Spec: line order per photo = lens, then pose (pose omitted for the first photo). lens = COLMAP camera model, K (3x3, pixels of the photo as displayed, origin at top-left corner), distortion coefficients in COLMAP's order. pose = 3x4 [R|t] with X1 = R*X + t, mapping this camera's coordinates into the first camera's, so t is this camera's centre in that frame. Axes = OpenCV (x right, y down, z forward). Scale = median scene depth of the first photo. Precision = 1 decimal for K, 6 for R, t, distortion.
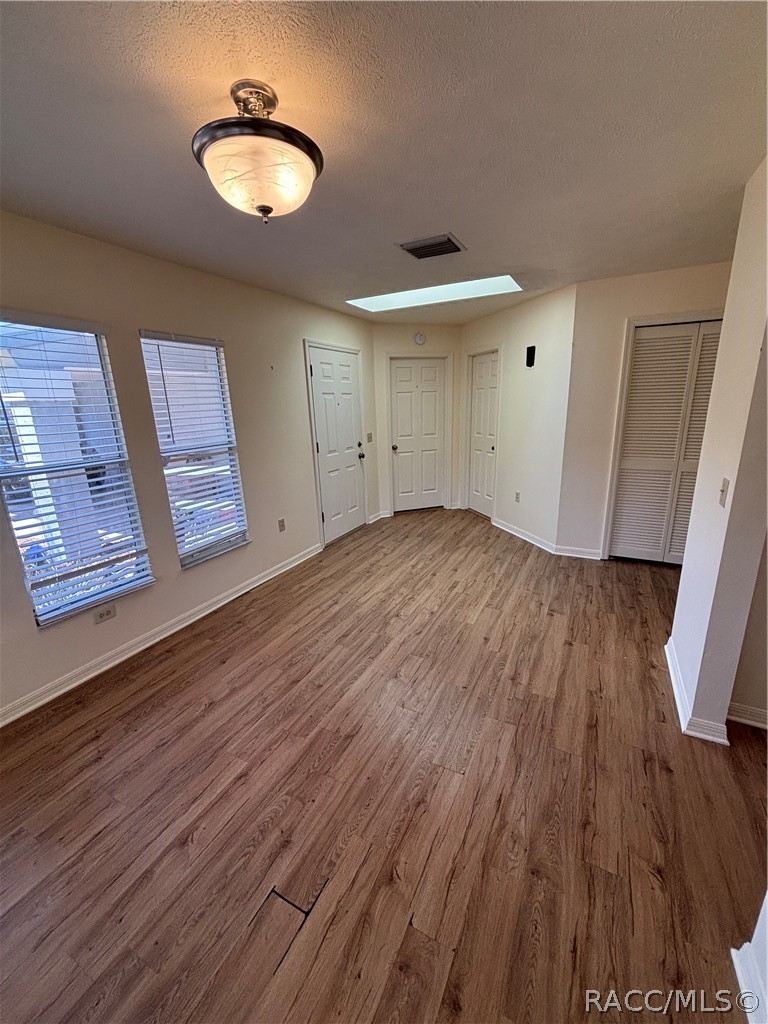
lens RADIAL K [[409.2, 0, 383.2], [0, 409.2, 509.4], [0, 0, 1]] dist [-0.000086, -0.000455]
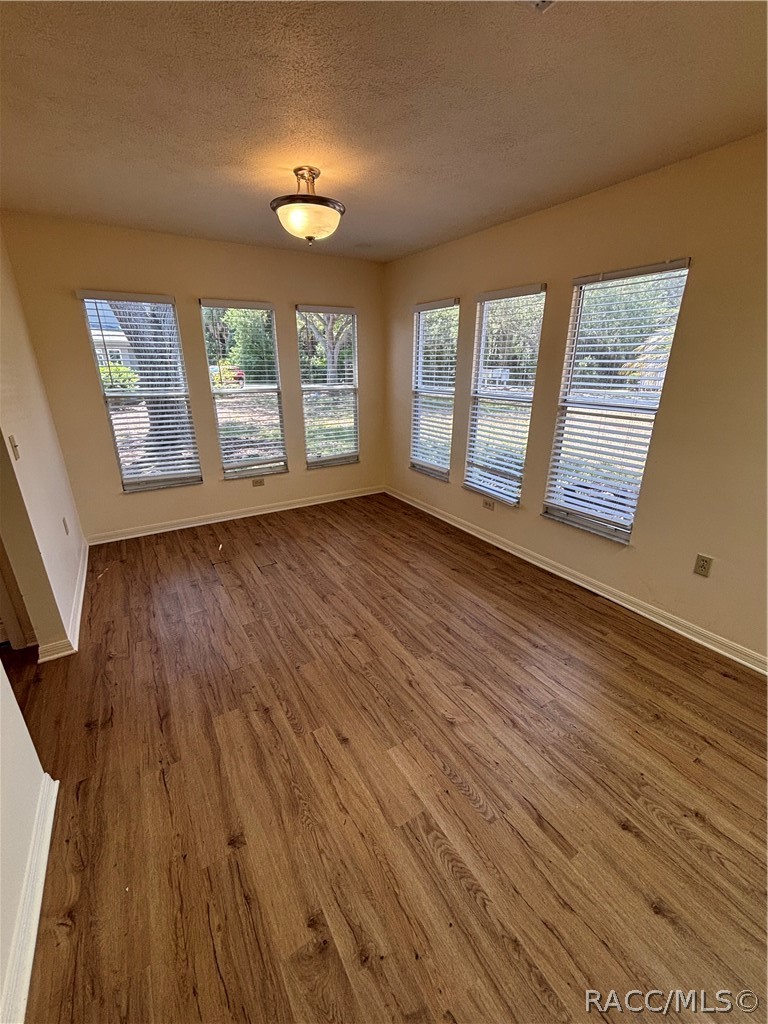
lens RADIAL K [[409.2, 0, 383.2], [0, 409.2, 509.4], [0, 0, 1]] dist [-0.000086, -0.000455]
pose [[-0.510919, 0.322169, -0.796975, 0.613996], [-0.202218, 0.856055, 0.475688, -0.312676], [0.835506, 0.404200, -0.372226, 1.137829]]
